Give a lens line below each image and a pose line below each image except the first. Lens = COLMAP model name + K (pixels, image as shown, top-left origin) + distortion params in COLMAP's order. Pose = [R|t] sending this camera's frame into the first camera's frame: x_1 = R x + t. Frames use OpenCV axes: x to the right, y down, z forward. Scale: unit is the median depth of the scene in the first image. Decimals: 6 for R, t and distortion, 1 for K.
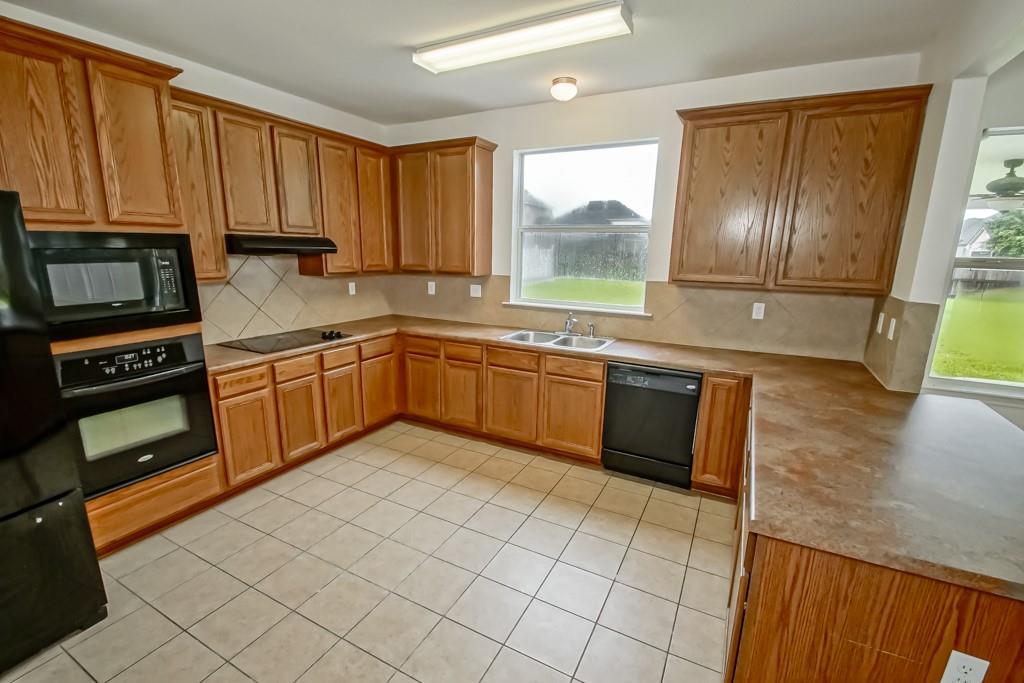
lens RADIAL K [[466.0, 0, 506.8], [0, 466.0, 361.5], [0, 0, 1]] dist [-0.001252, -0.005303]
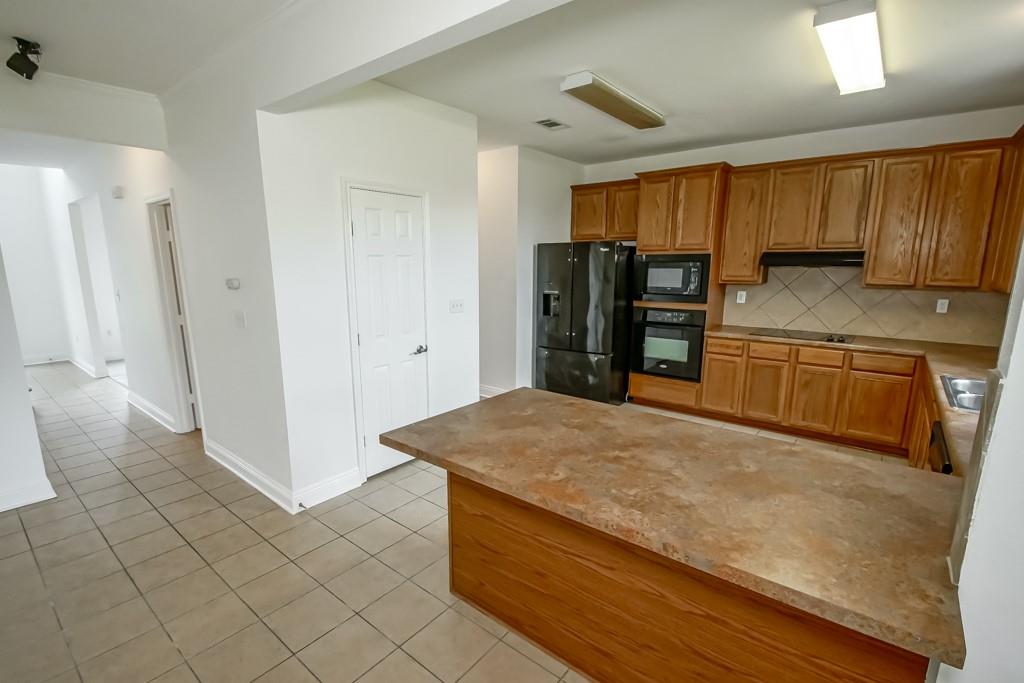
lens RADIAL K [[466.0, 0, 503.7], [0, 466.0, 355.5], [0, 0, 1]] dist [-0.001252, -0.005303]
pose [[-0.199422, 0.183510, -0.962577, 1.212802], [-0.231215, 0.945760, 0.228206, -0.128309], [0.952245, 0.268071, -0.146175, 0.605542]]
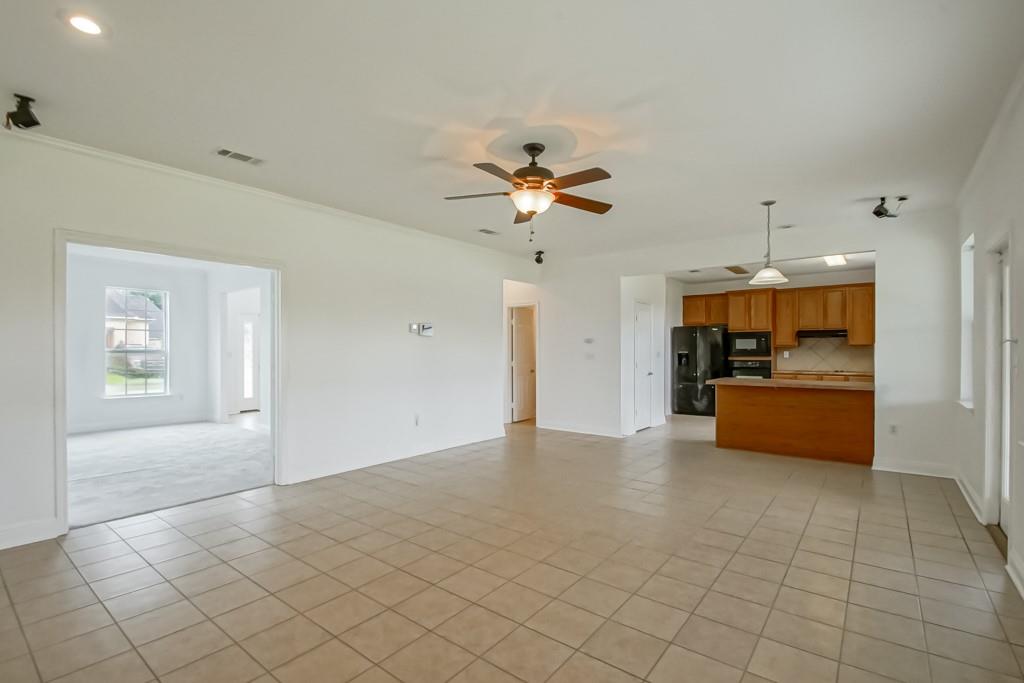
lens RADIAL K [[466.0, 0, 514.2], [0, 466.0, 350.4], [0, 0, 1]] dist [-0.001252, -0.005303]
pose [[-0.171176, -0.005574, -0.985225, 3.026452], [-0.231719, 0.972162, 0.034759, 0.187305], [0.957604, 0.234245, -0.167702, -0.220290]]
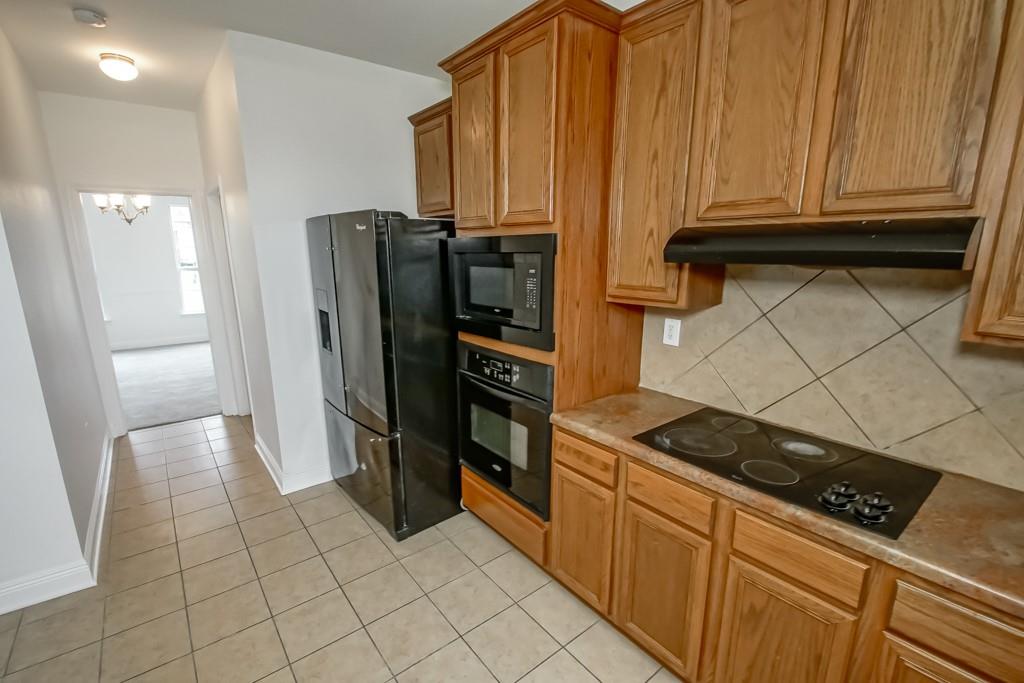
lens RADIAL K [[466.0, 0, 503.5], [0, 466.0, 355.2], [0, 0, 1]] dist [-0.001252, -0.005303]
pose [[-0.413815, 0.201764, -0.887721, 0.030148], [-0.211651, 0.927088, 0.309373, -0.300525], [0.885416, 0.315910, -0.340940, 1.216739]]
